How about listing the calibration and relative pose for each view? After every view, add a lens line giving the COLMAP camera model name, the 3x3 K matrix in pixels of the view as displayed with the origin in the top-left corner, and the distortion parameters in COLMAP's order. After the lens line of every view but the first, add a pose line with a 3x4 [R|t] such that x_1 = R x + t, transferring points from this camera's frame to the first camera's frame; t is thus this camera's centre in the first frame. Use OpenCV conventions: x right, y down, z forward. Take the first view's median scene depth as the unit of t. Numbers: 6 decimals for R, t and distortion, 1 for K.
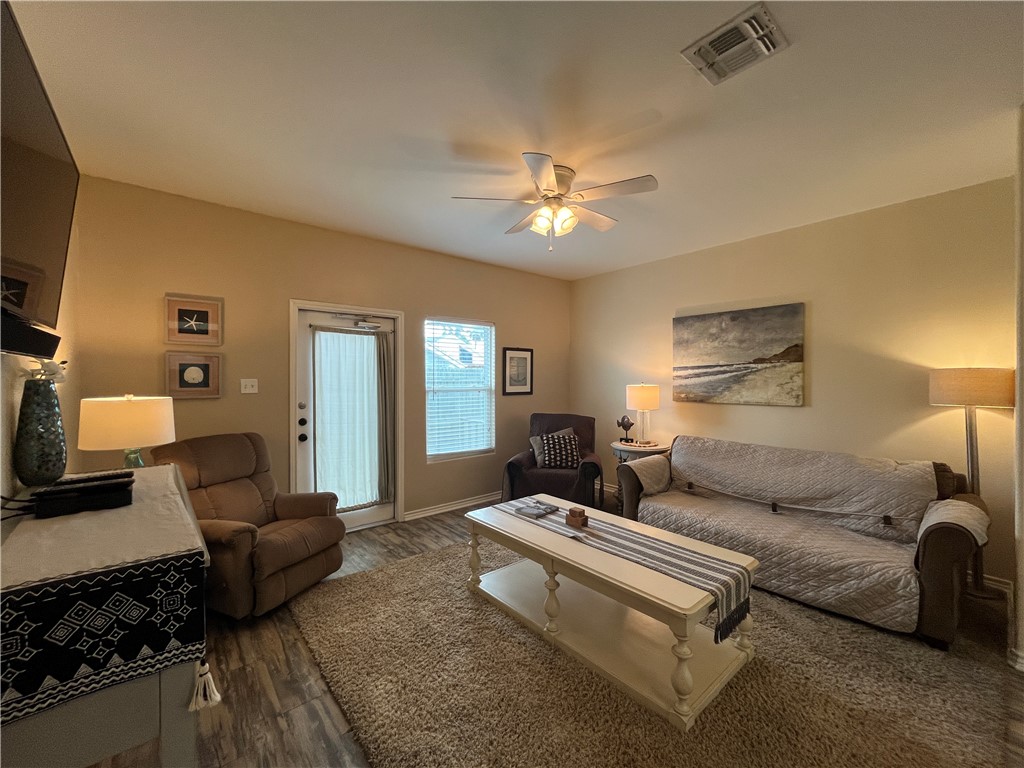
lens RADIAL K [[415.4, 0, 510.0], [0, 415.4, 383.0], [0, 0, 1]] dist [-0.002560, 0.000513]
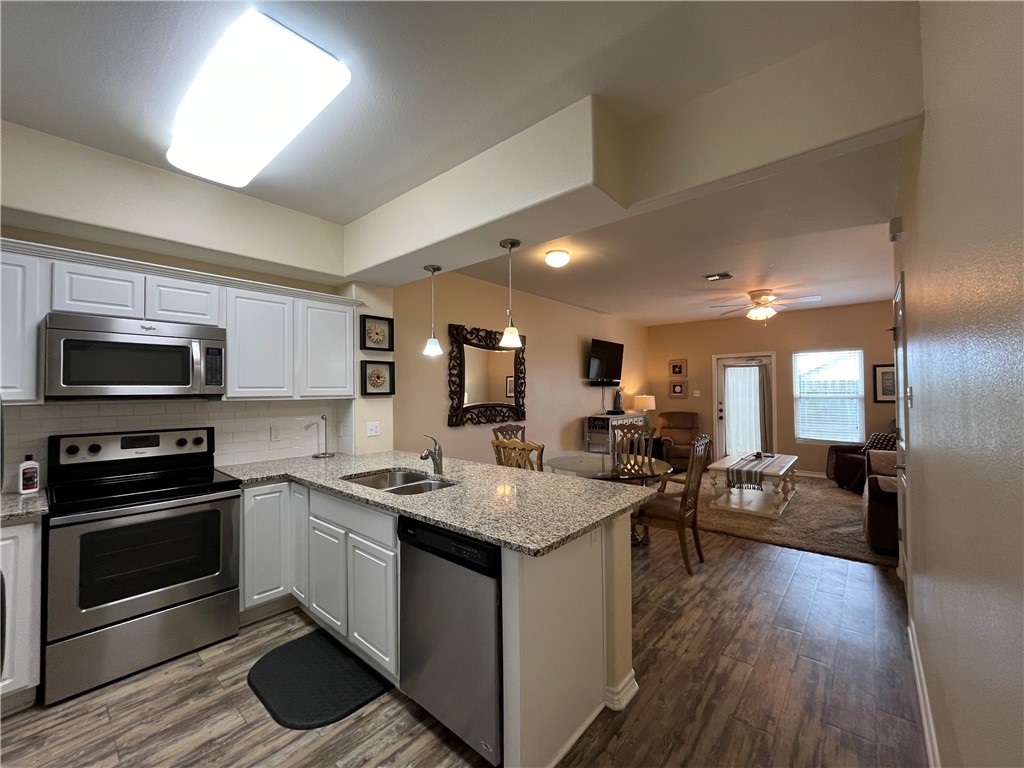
lens RADIAL K [[415.4, 0, 515.6], [0, 415.4, 381.0], [0, 0, 1]] dist [-0.002560, 0.000513]
pose [[0.166676, -0.026166, -0.985664, 1.389640], [-0.007084, 0.999590, -0.027734, 0.008435], [0.985986, 0.011605, 0.166422, -0.389895]]
